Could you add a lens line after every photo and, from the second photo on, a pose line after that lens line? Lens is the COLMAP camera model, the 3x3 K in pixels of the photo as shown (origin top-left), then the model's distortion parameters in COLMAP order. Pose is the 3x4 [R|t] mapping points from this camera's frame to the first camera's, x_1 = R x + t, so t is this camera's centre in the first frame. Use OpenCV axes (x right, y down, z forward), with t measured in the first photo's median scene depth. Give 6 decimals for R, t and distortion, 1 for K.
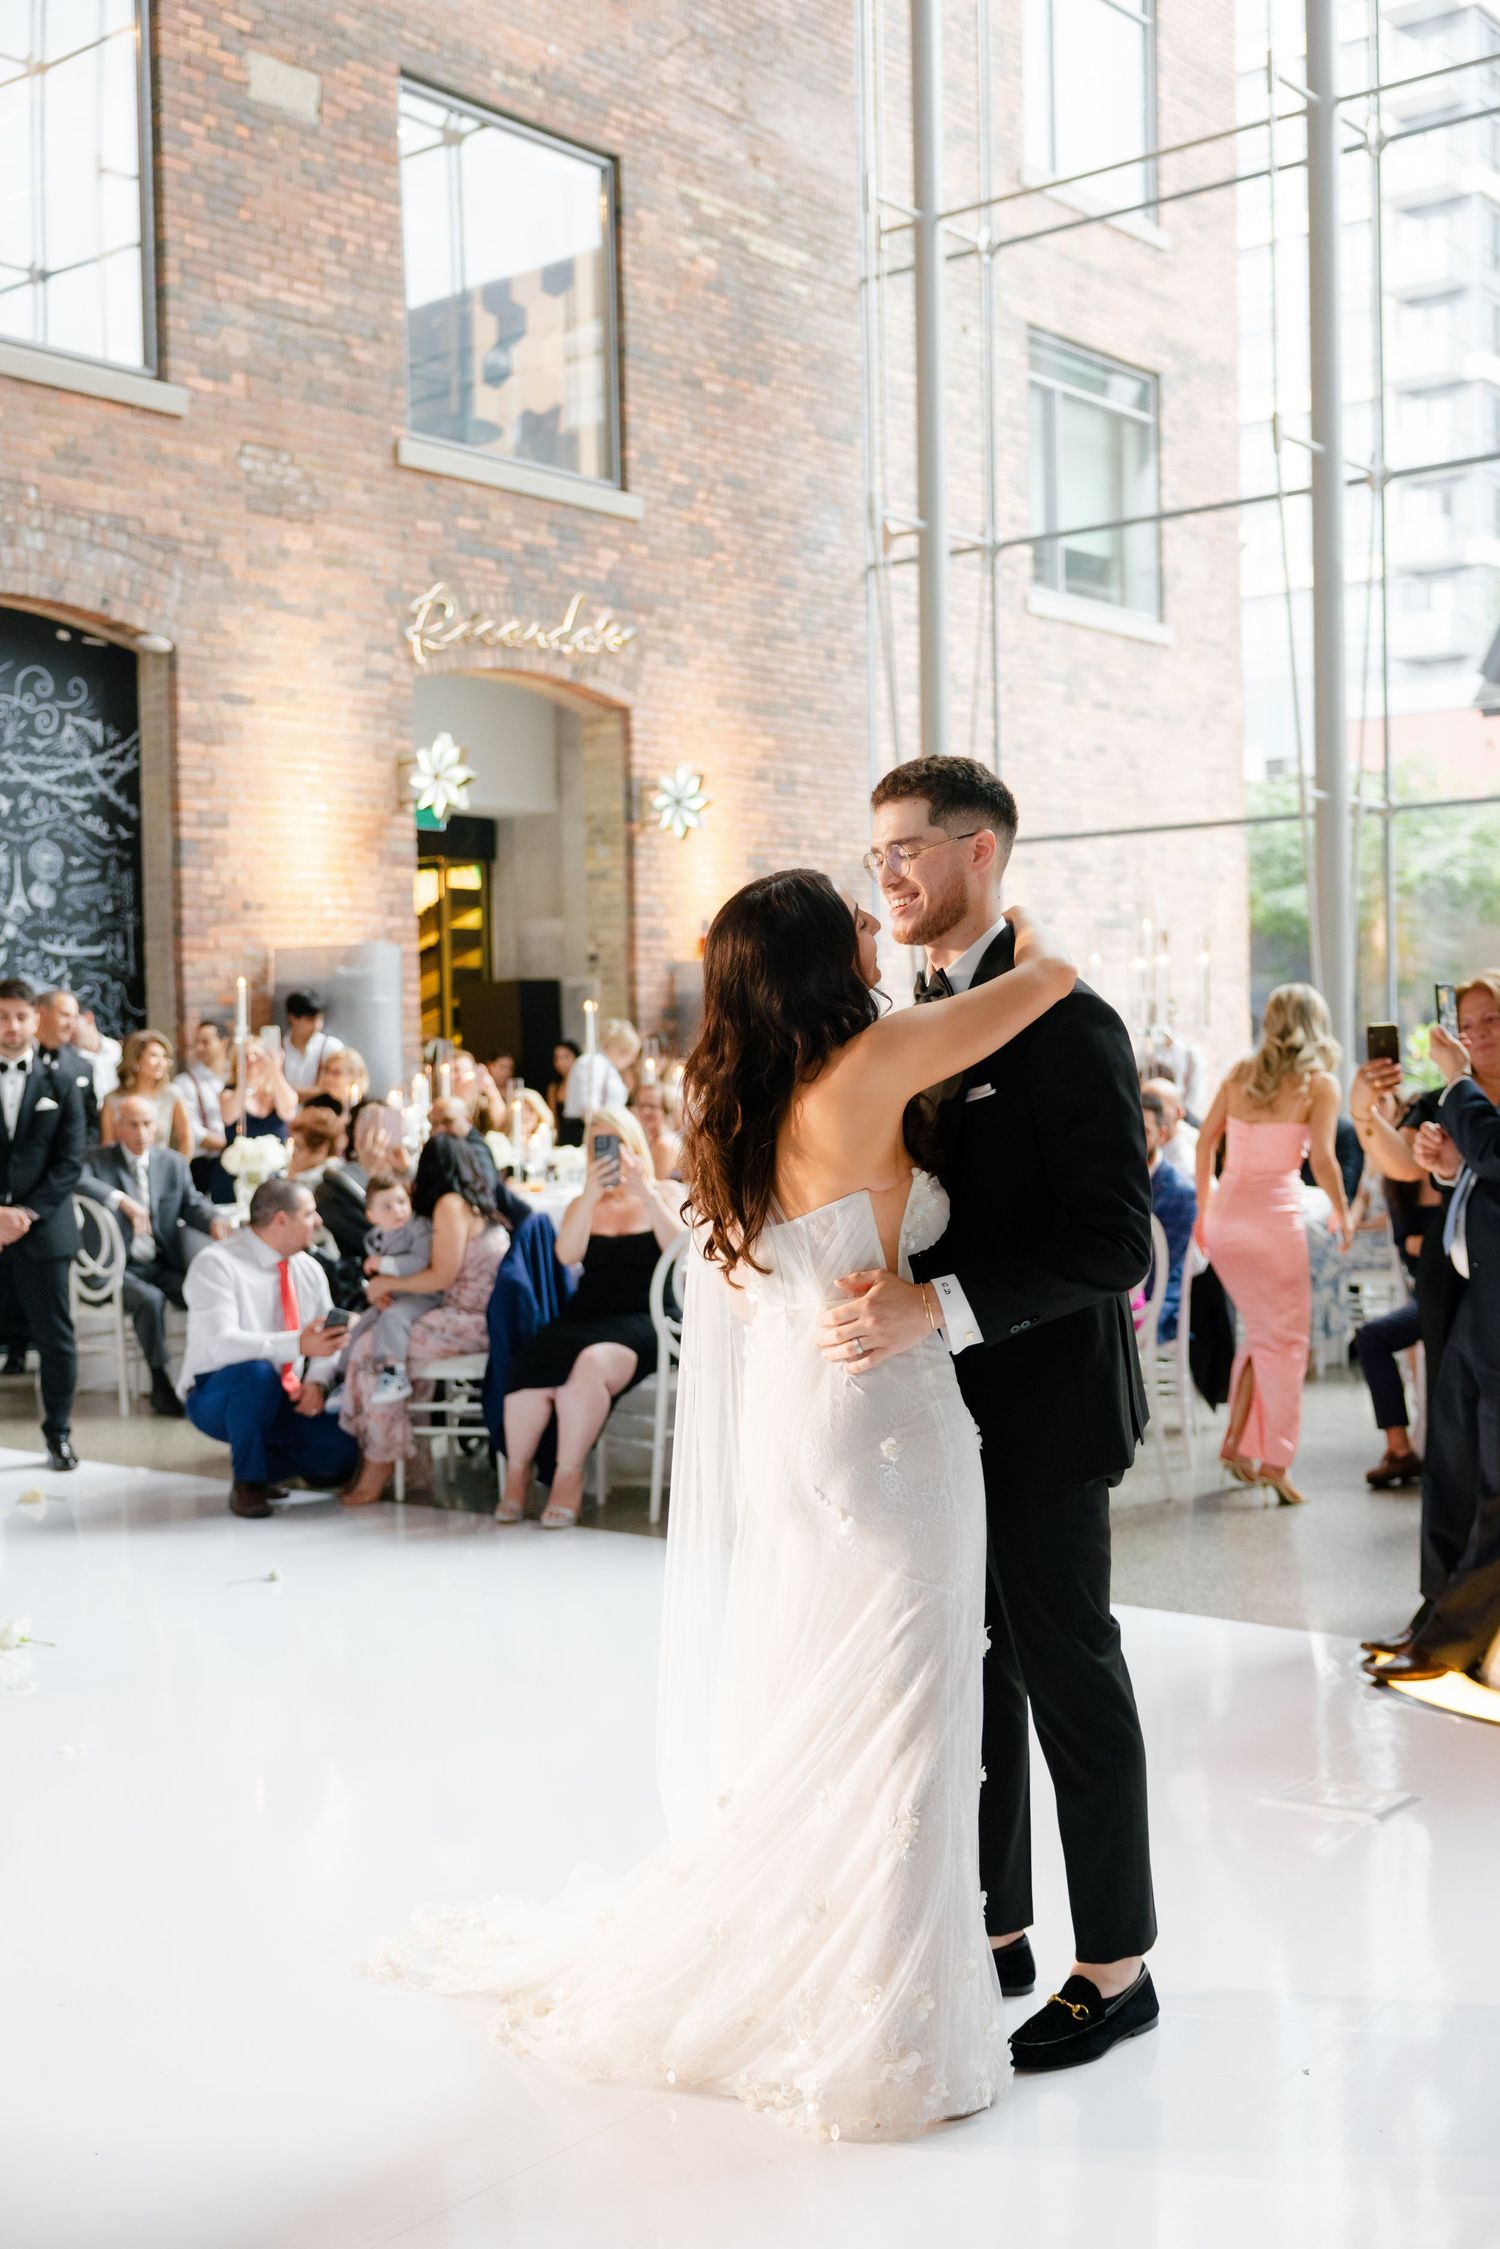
lens RADIAL K [[2555.0, 0, 744.8], [0, 2555.0, 1114.9], [0, 0, 1]] dist [0.038407, -0.014889]
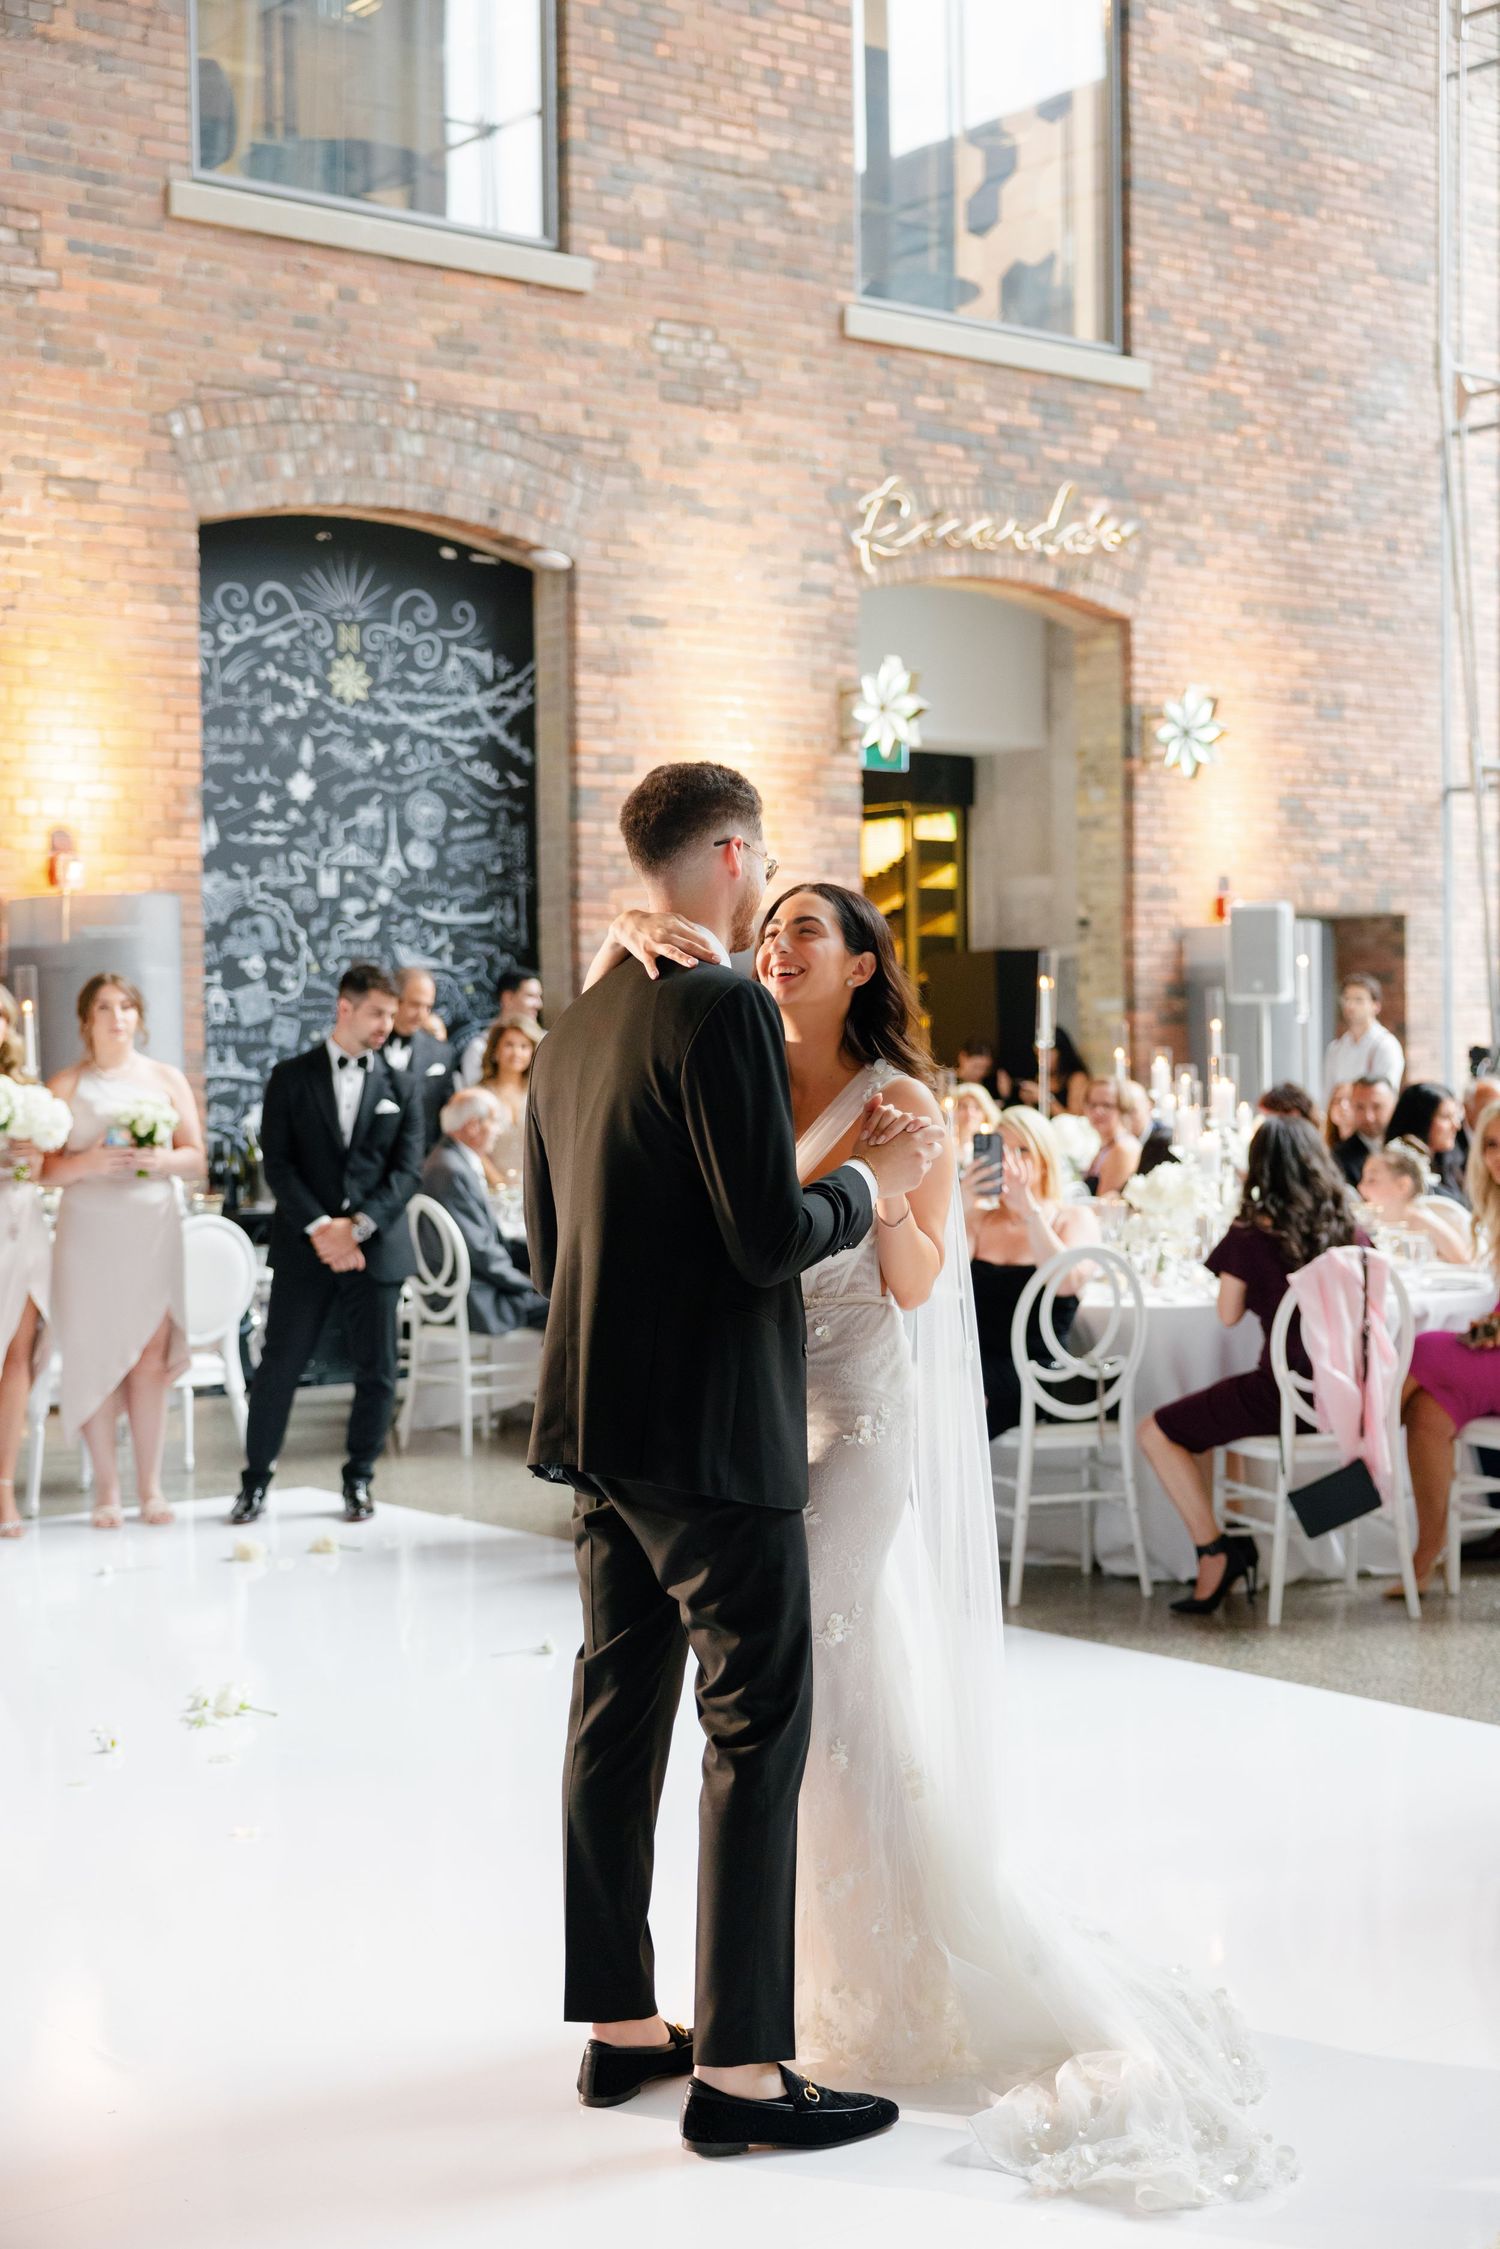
lens RADIAL K [[3101.7, 0, 750.0], [0, 3101.7, 1124.5], [0, 0, 1]] dist [0.054713, -0.023480]
pose [[0.978537, 0.011333, -0.205761, 0.047305], [-0.010212, 0.999927, 0.006513, -0.002053], [0.205820, -0.004272, 0.978581, -0.005045]]
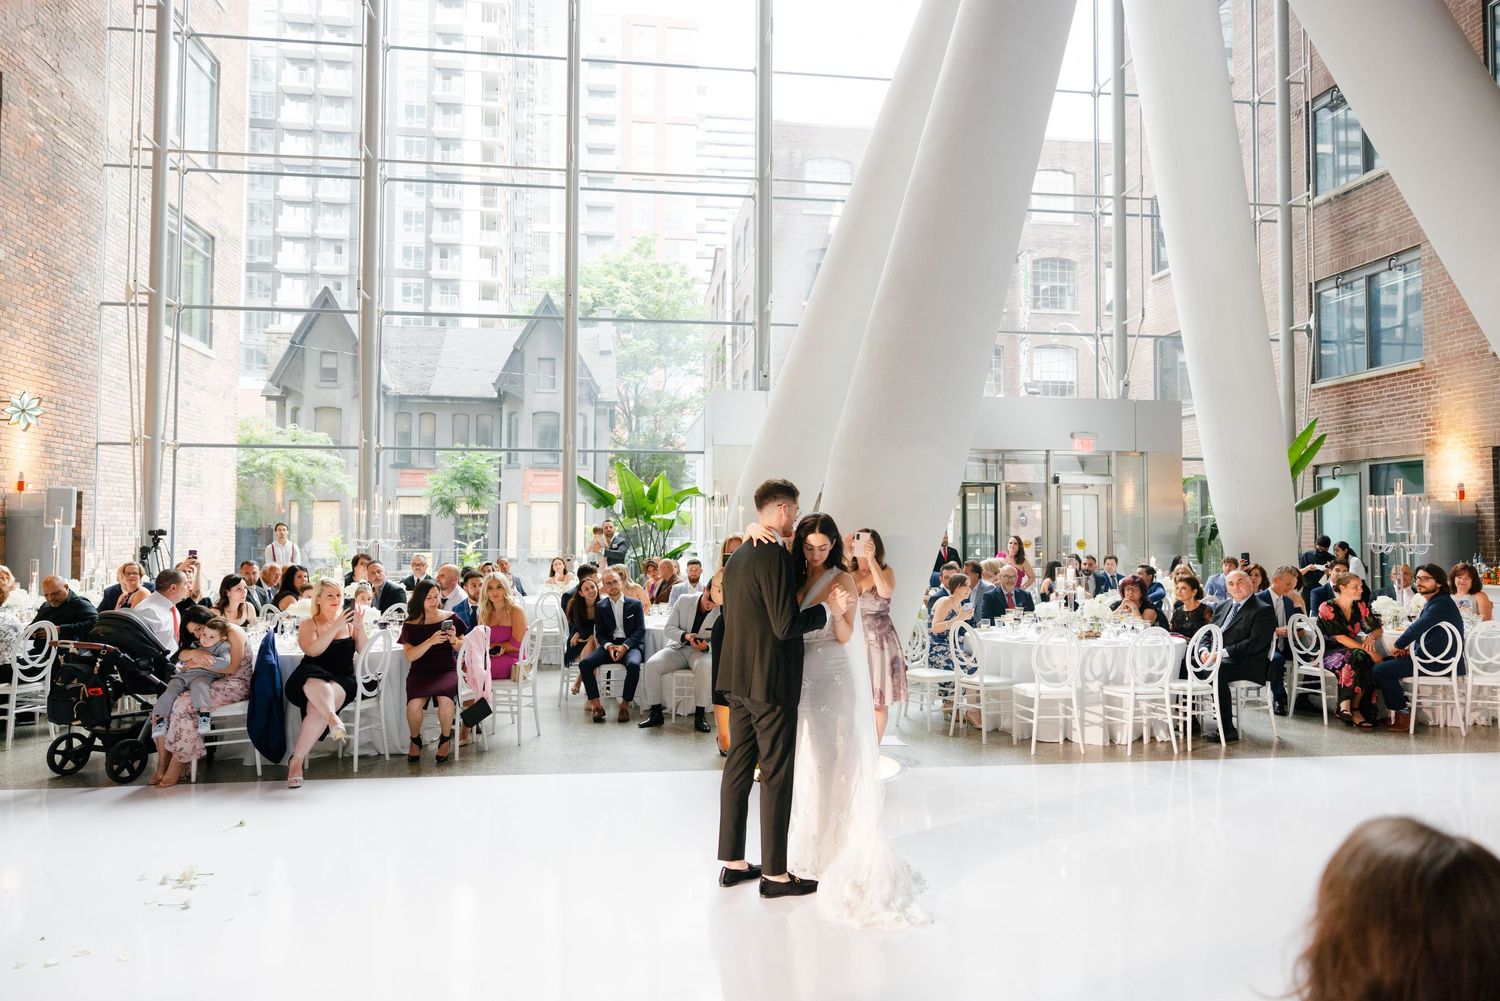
lens RADIAL K [[1057.1, 0, 744.9], [0, 1057.1, 494.0], [0, 0, 1]] dist [0.027576, 0.000683]
pose [[0.682821, 0.056514, 0.728397, -0.257868], [-0.005696, 0.997385, -0.072044, -0.006721], [-0.730564, 0.045044, 0.681357, 0.071194]]
